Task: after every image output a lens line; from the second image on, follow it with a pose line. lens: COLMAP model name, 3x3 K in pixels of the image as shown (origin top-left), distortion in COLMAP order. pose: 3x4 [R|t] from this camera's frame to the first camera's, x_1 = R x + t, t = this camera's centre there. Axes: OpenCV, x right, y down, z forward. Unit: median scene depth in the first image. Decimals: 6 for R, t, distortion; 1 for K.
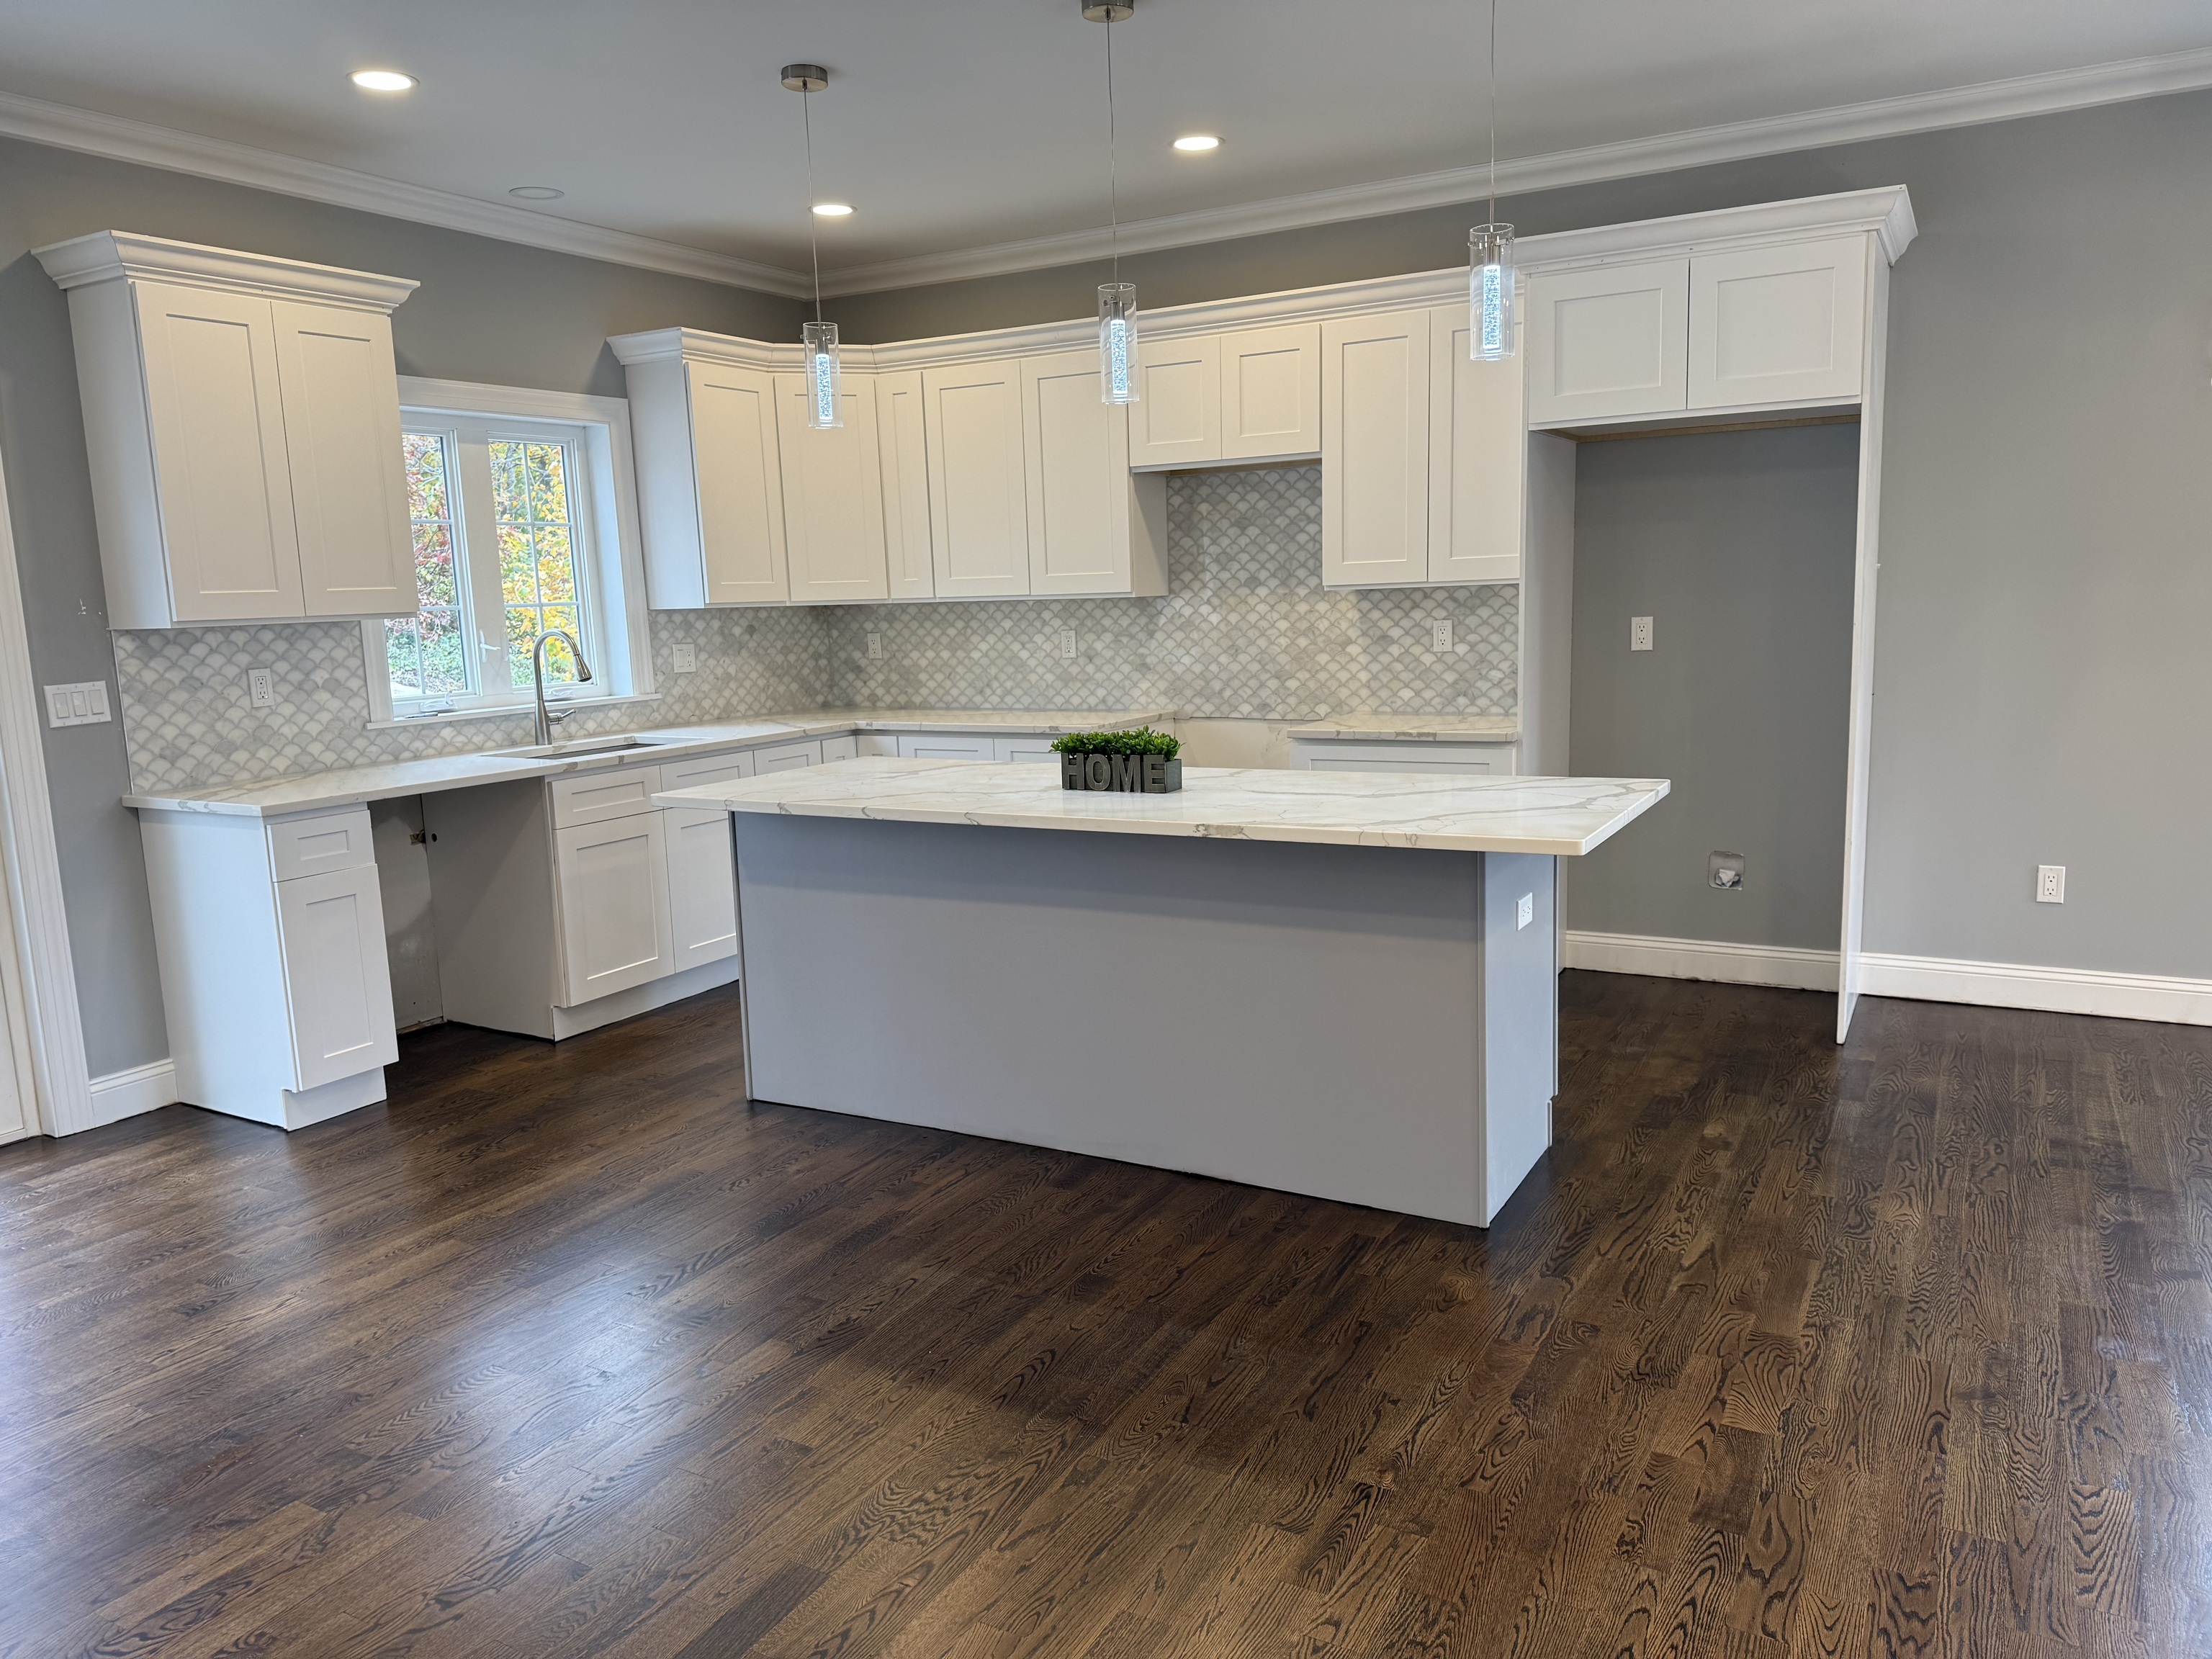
lens RADIAL K [[1546.0, 0, 1106.0], [0, 1546.0, 829.5], [0, 0, 1]] dist [0.130347, -0.203973]
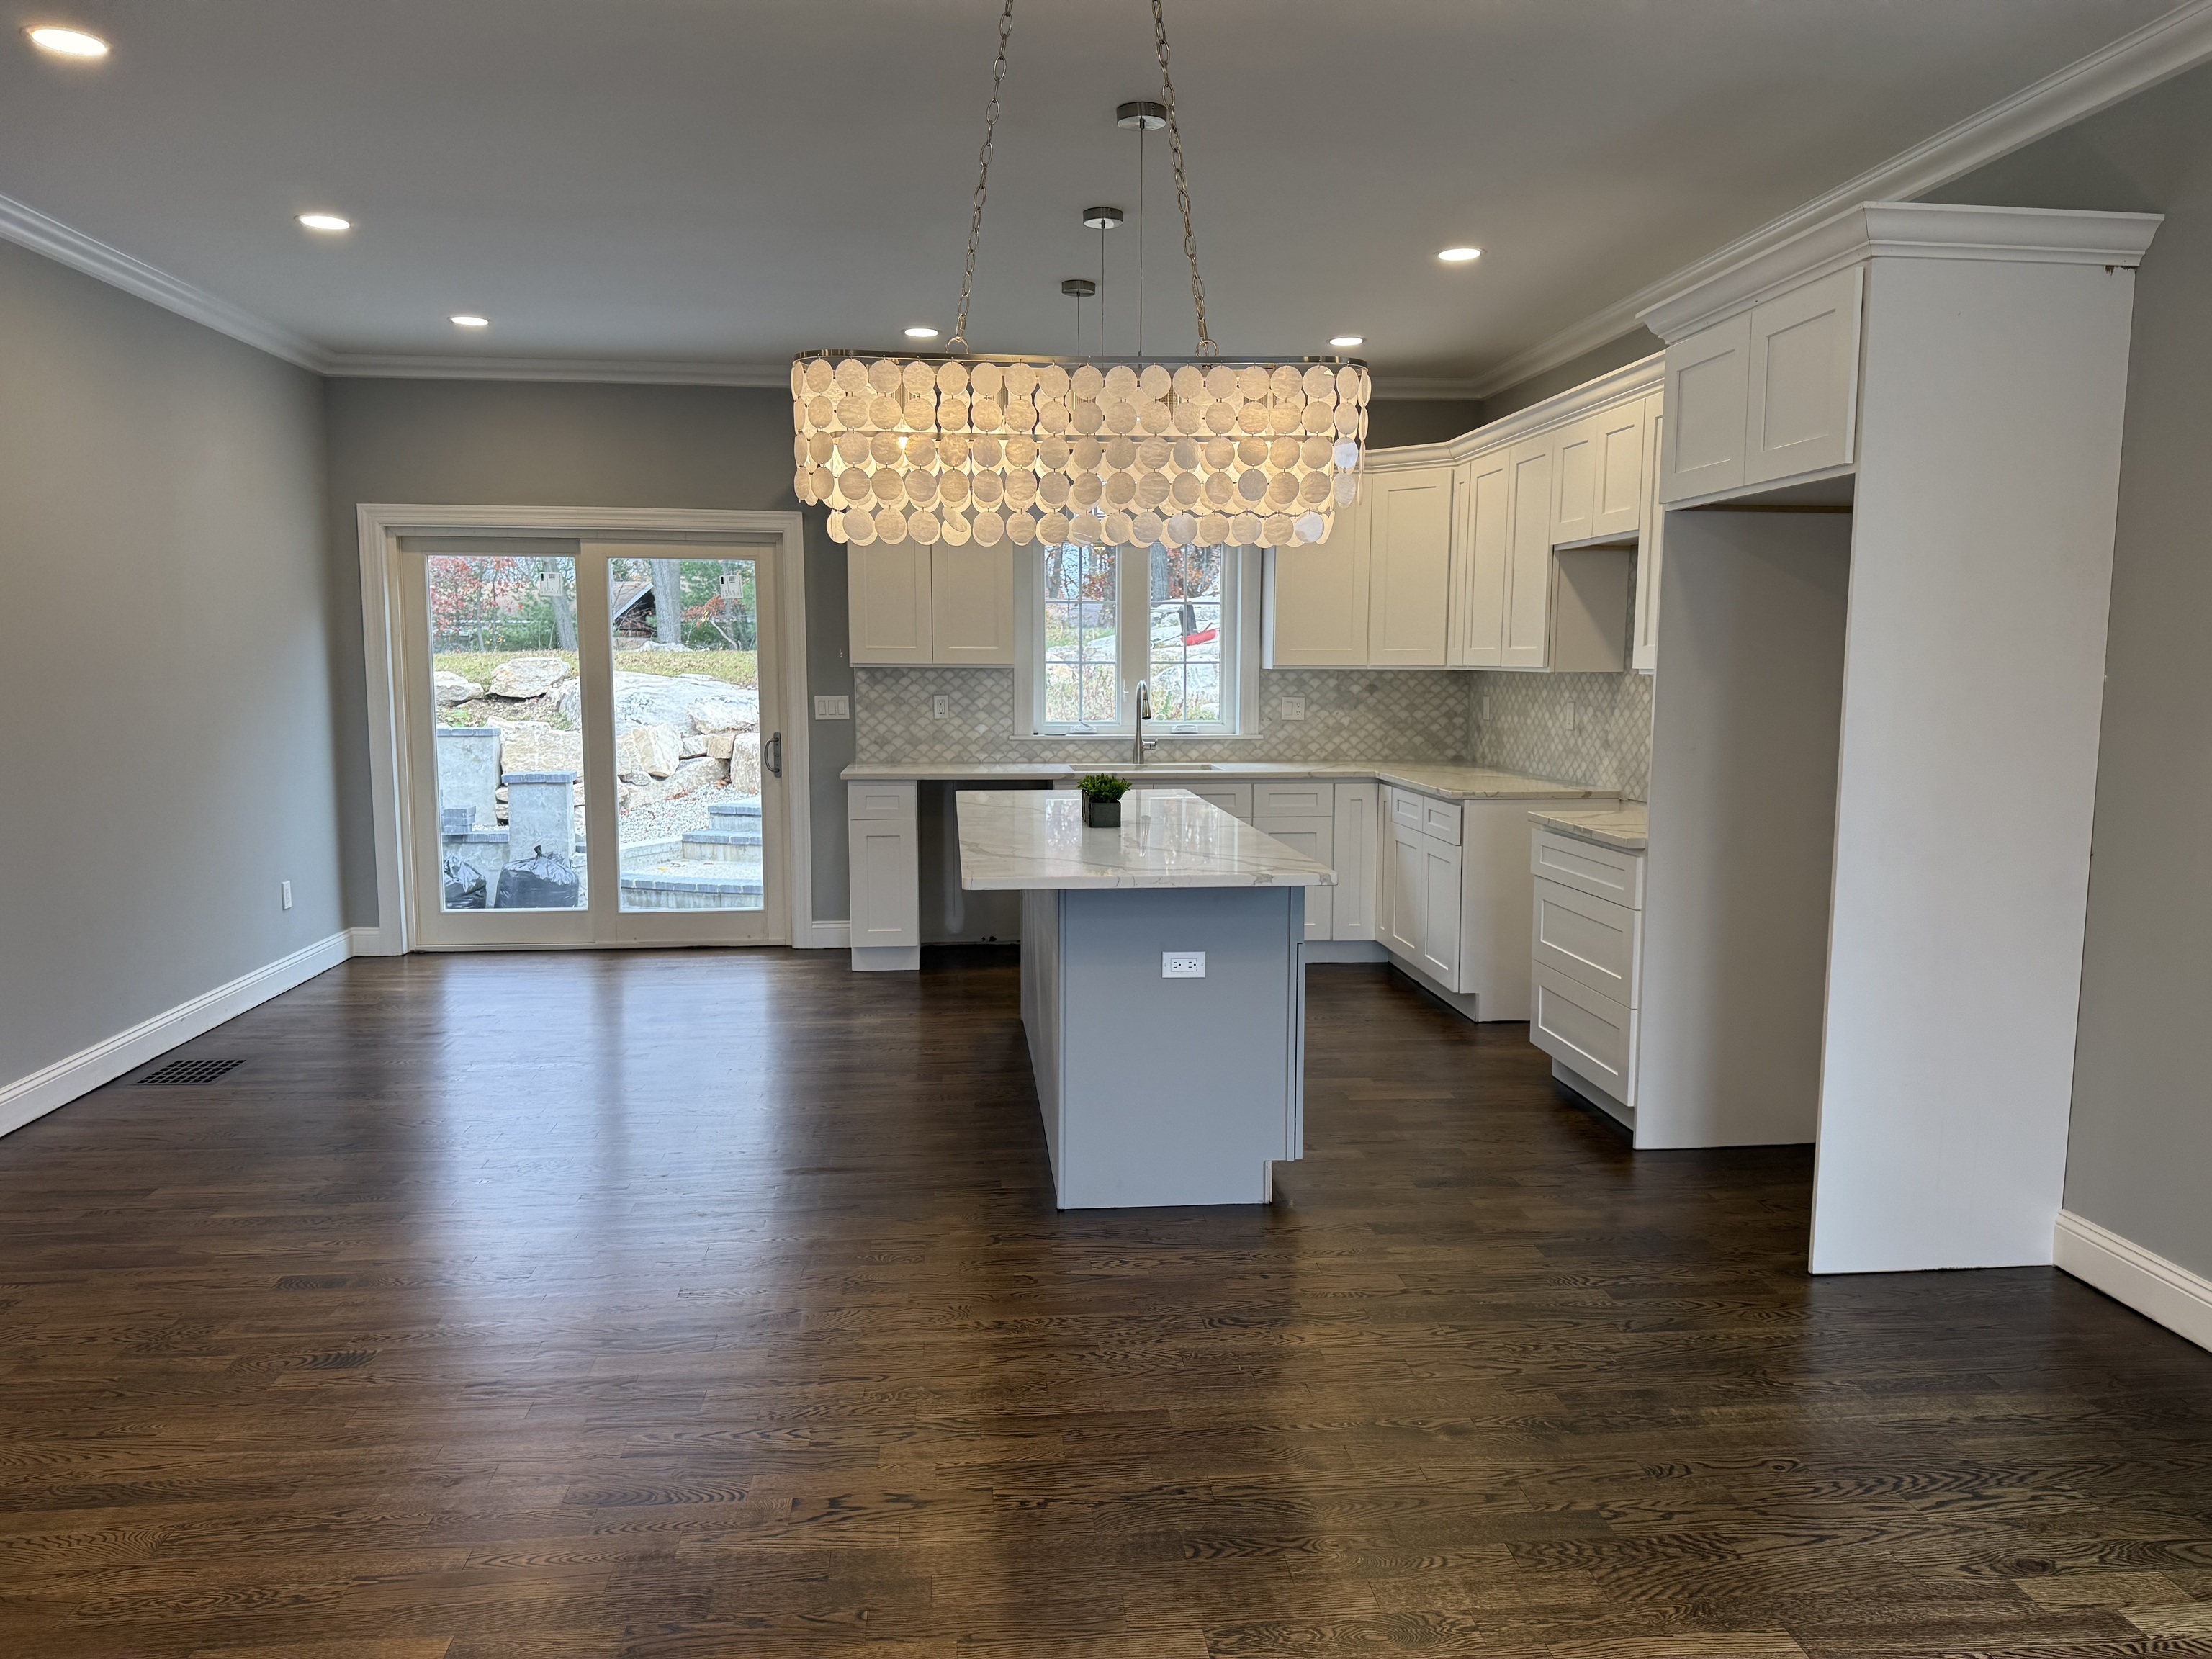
lens RADIAL K [[1530.4, 0, 1106.0], [0, 1530.4, 829.5], [0, 0, 1]] dist [0.151942, -0.238863]
pose [[0.580319, 0.126349, -0.804528, 0.799458], [-0.150233, 0.987546, 0.046726, -0.062095], [0.800412, 0.093750, 0.592073, 0.211503]]
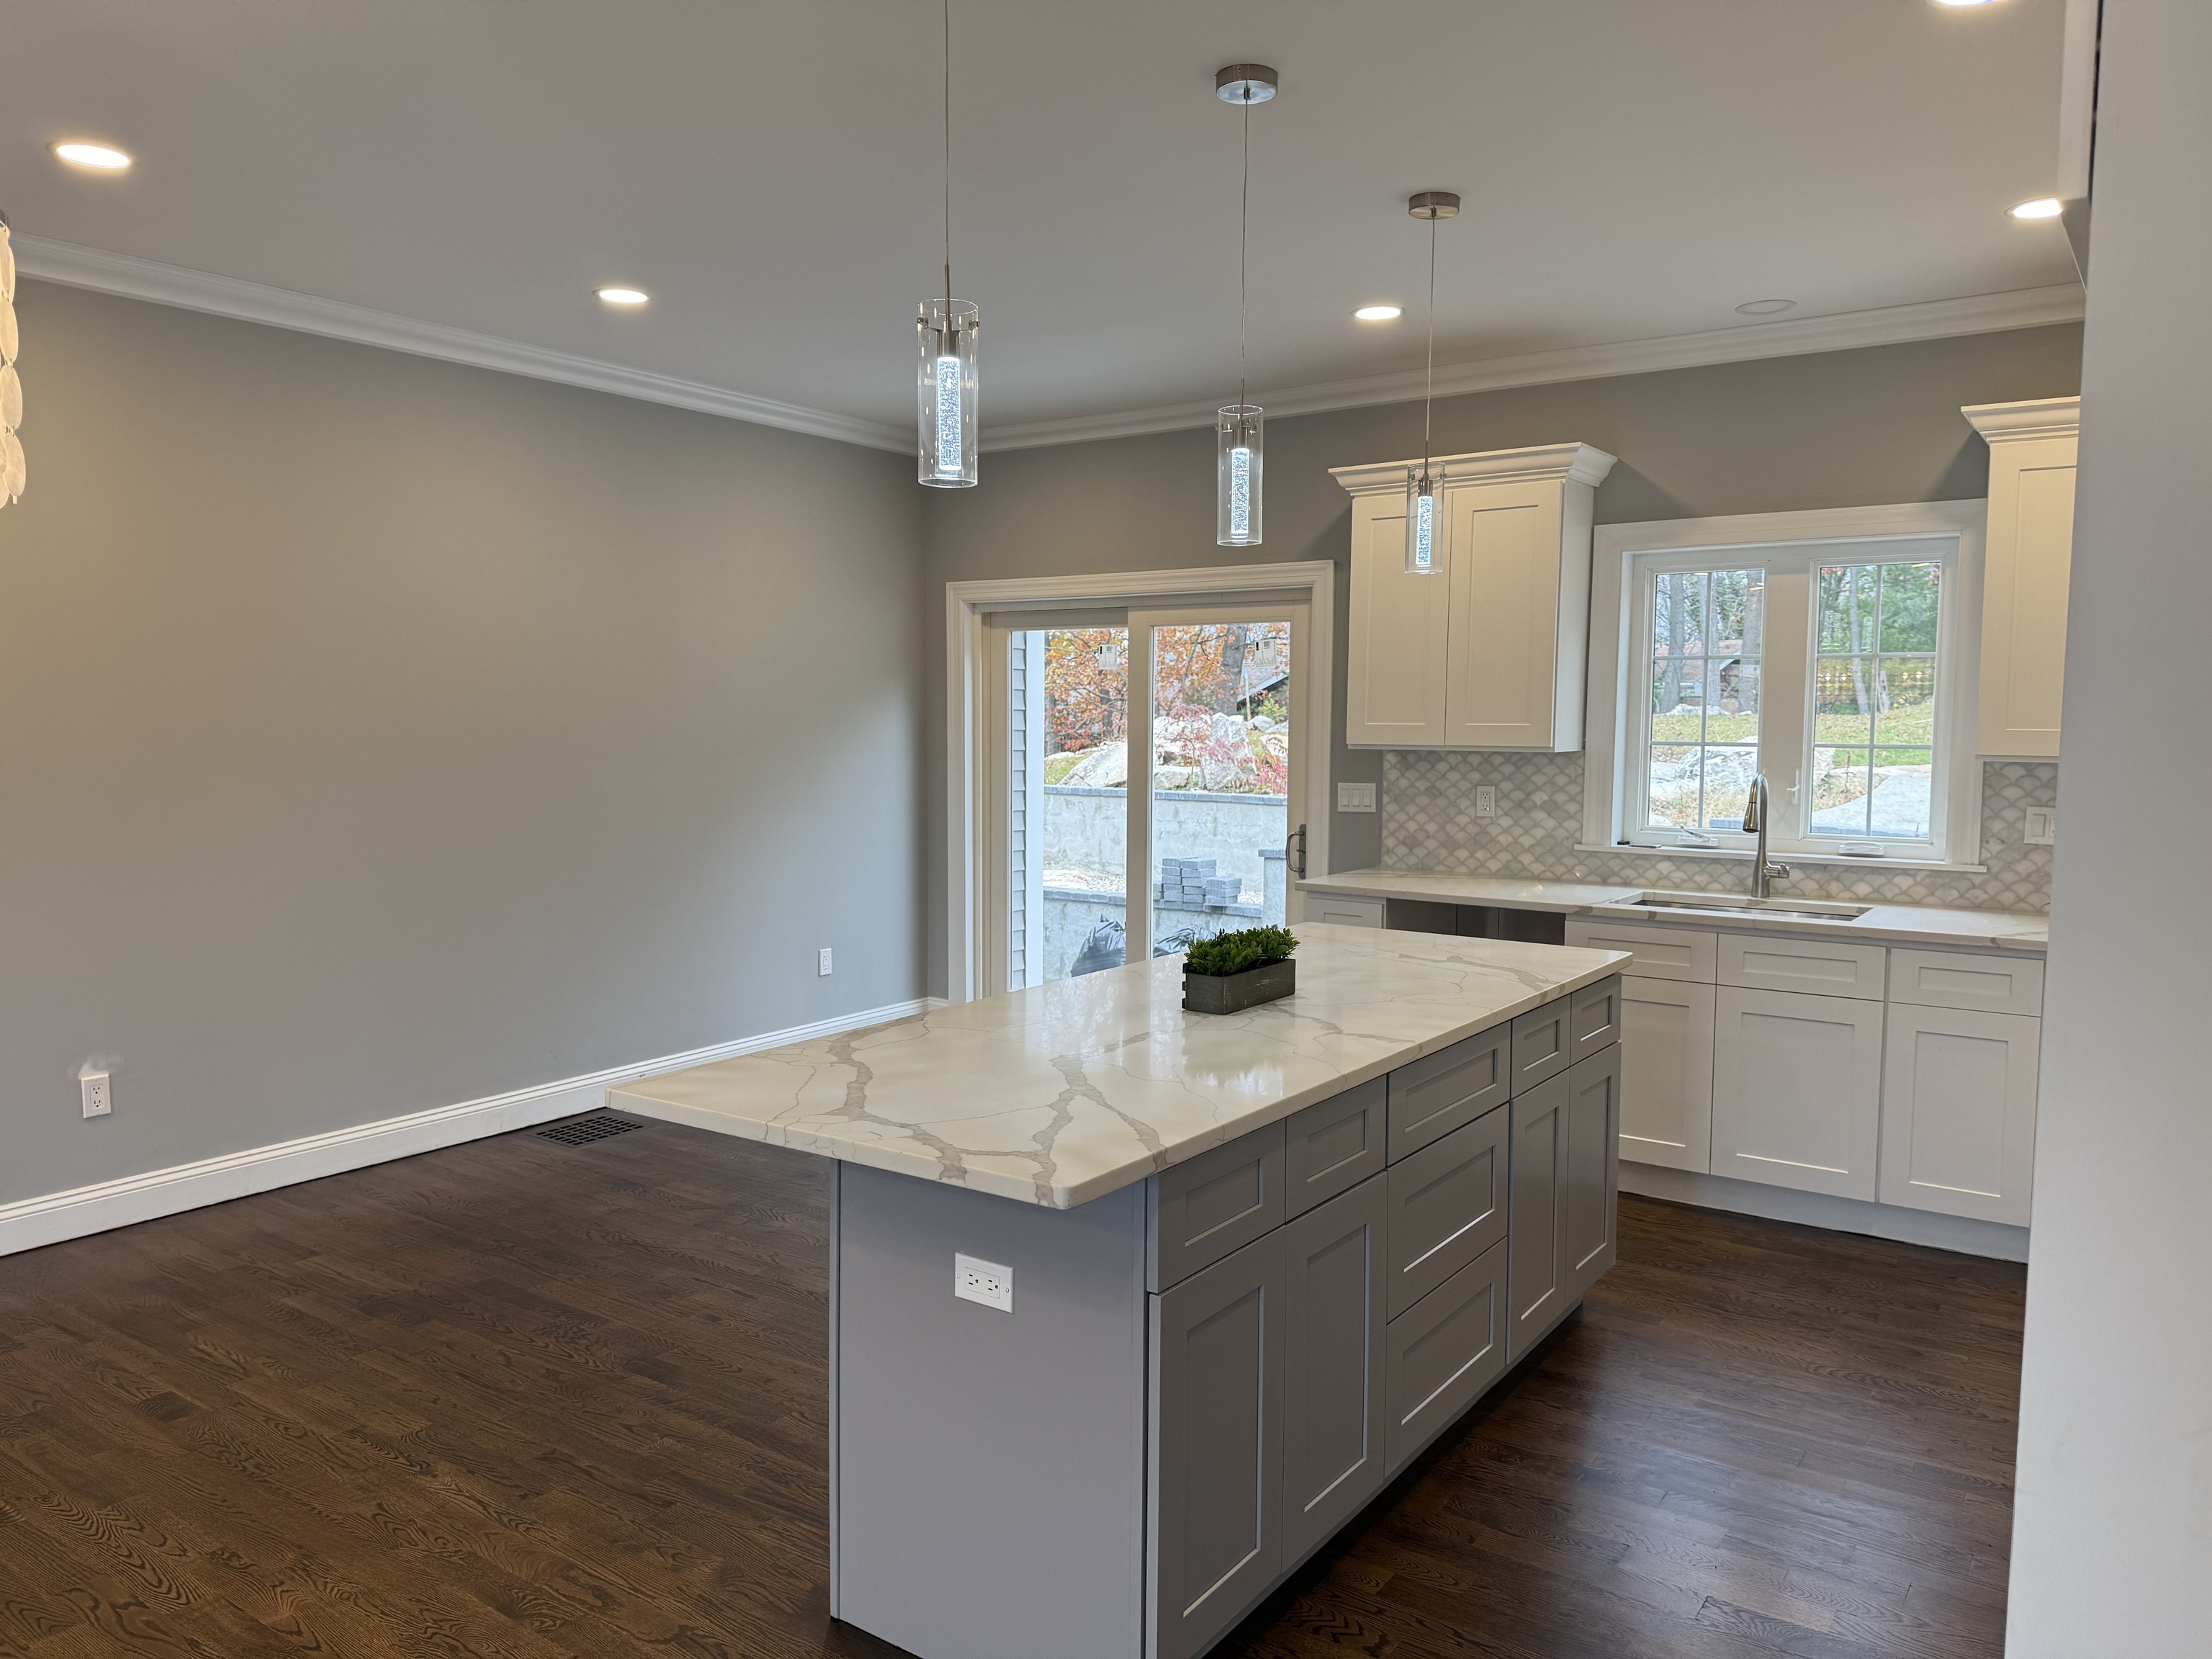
lens RADIAL K [[1530.4, 0, 1106.0], [0, 1530.4, 829.5], [0, 0, 1]] dist [0.151942, -0.238863]
pose [[-0.091711, 0.109883, -0.989704, 0.642807], [-0.159487, 0.979442, 0.123522, -0.161659], [0.982931, 0.169173, -0.072301, 0.767811]]
